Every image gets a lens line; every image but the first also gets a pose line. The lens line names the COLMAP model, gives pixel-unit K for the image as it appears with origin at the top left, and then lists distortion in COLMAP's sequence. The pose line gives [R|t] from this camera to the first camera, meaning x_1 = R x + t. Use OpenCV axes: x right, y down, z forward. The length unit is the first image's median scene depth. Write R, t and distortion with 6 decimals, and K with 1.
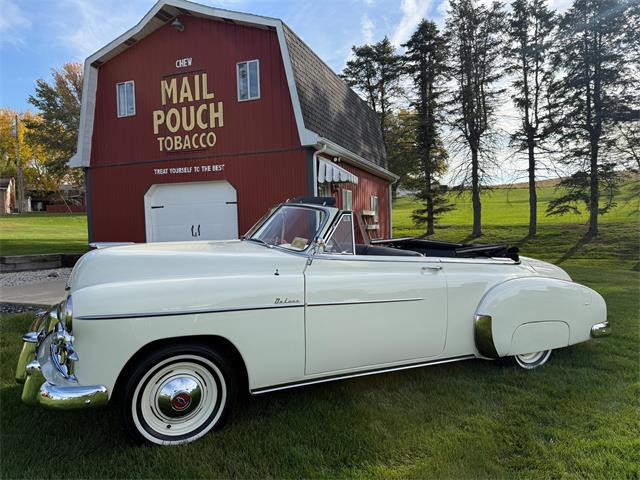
lens RADIAL K [[458.3, 0, 319.0], [0, 458.3, 239.1], [0, 0, 1]] dist [0.019740, -0.035170]
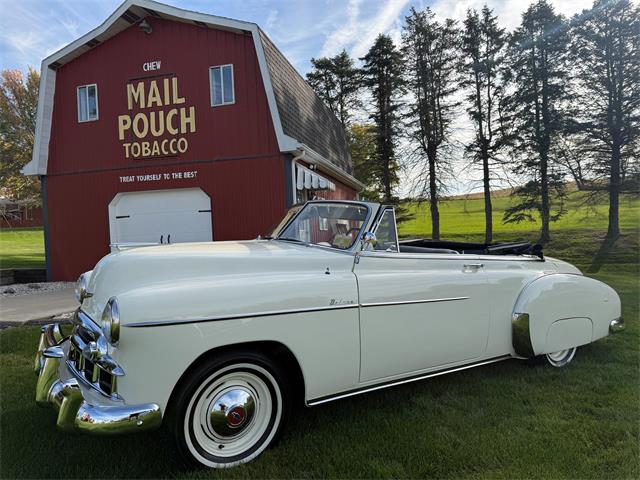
lens RADIAL K [[458.3, 0, 318.4], [0, 458.3, 238.2], [0, 0, 1]] dist [0.019740, -0.035170]
pose [[0.994397, -0.014375, 0.104730, -0.052698], [0.017485, 0.999431, -0.028838, 0.008368], [-0.104256, 0.030508, 0.994082, 0.021377]]
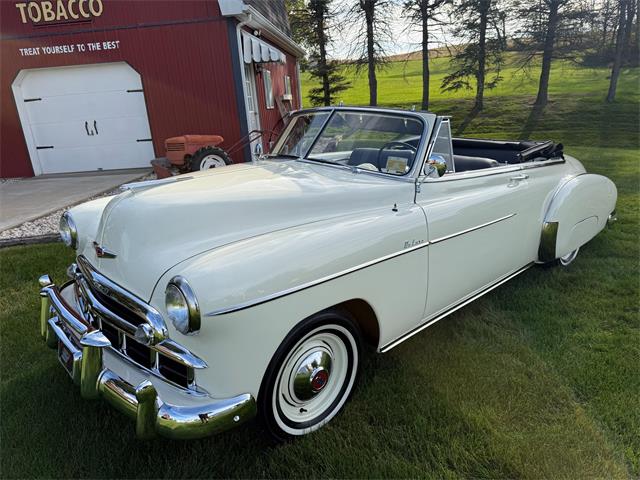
lens RADIAL K [[458.3, 0, 322.9], [0, 458.3, 244.2], [0, 0, 1]] dist [0.019740, -0.035170]
pose [[0.959238, -0.117278, 0.257117, -0.107996], [0.045453, 0.962004, 0.269224, -0.021305], [-0.278922, -0.246563, 0.928121, 0.071861]]
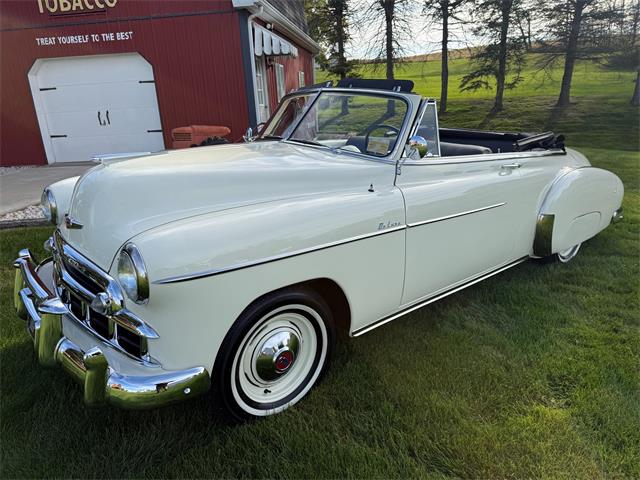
lens RADIAL K [[458.3, 0, 319.9], [0, 458.3, 246.1], [0, 0, 1]] dist [0.019740, -0.035170]
pose [[0.972327, -0.087895, 0.216461, -0.089543], [0.026581, 0.962134, 0.271279, -0.010855], [-0.232109, -0.258018, 0.937845, 0.069527]]
